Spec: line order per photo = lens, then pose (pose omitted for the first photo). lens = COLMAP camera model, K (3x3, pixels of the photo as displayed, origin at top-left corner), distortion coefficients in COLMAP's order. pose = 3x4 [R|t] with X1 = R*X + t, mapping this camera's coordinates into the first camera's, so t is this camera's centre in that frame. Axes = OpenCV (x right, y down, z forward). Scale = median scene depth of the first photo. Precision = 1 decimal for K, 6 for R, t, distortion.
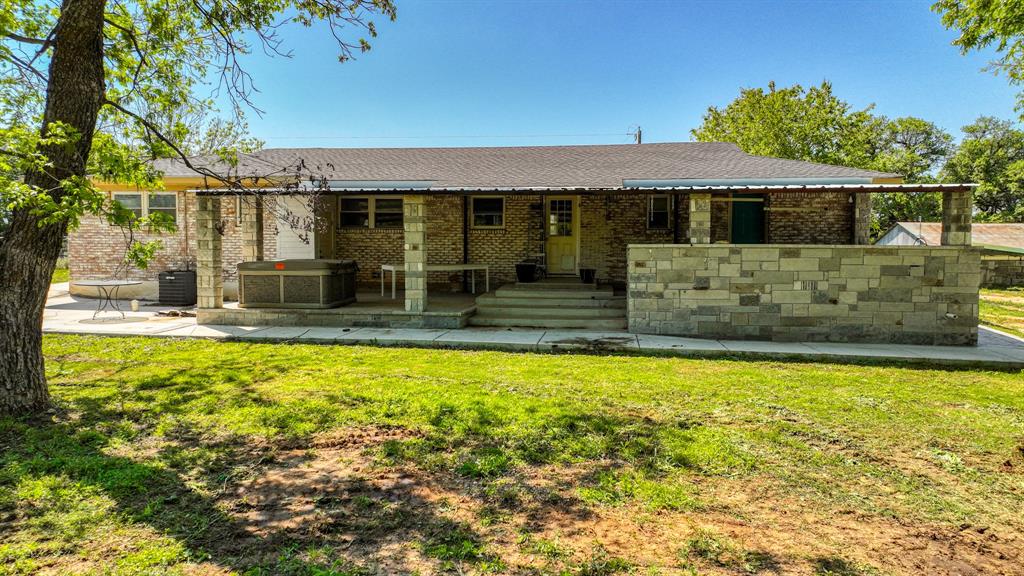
lens RADIAL K [[710.4, 0, 512.0], [0, 710.4, 288.0], [0, 0, 1]] dist [0.002910, 0.001380]
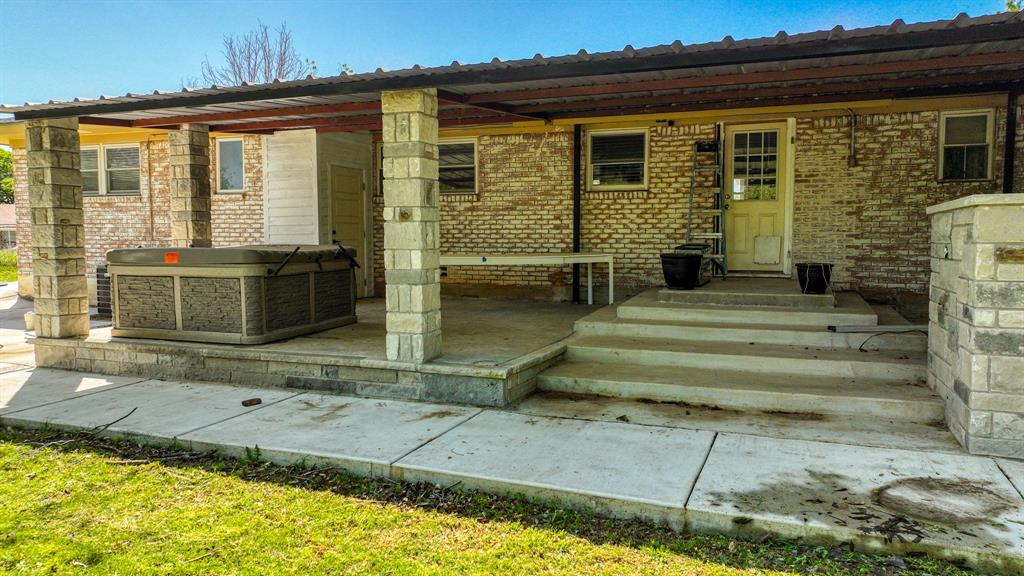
lens RADIAL K [[710.4, 0, 512.0], [0, 710.4, 288.0], [0, 0, 1]] dist [0.002910, 0.001380]
pose [[0.969434, 0.011425, -0.245087, 0.028257], [-0.007369, 0.999820, 0.017458, -0.017810], [0.245242, -0.015119, 0.969344, 0.511249]]
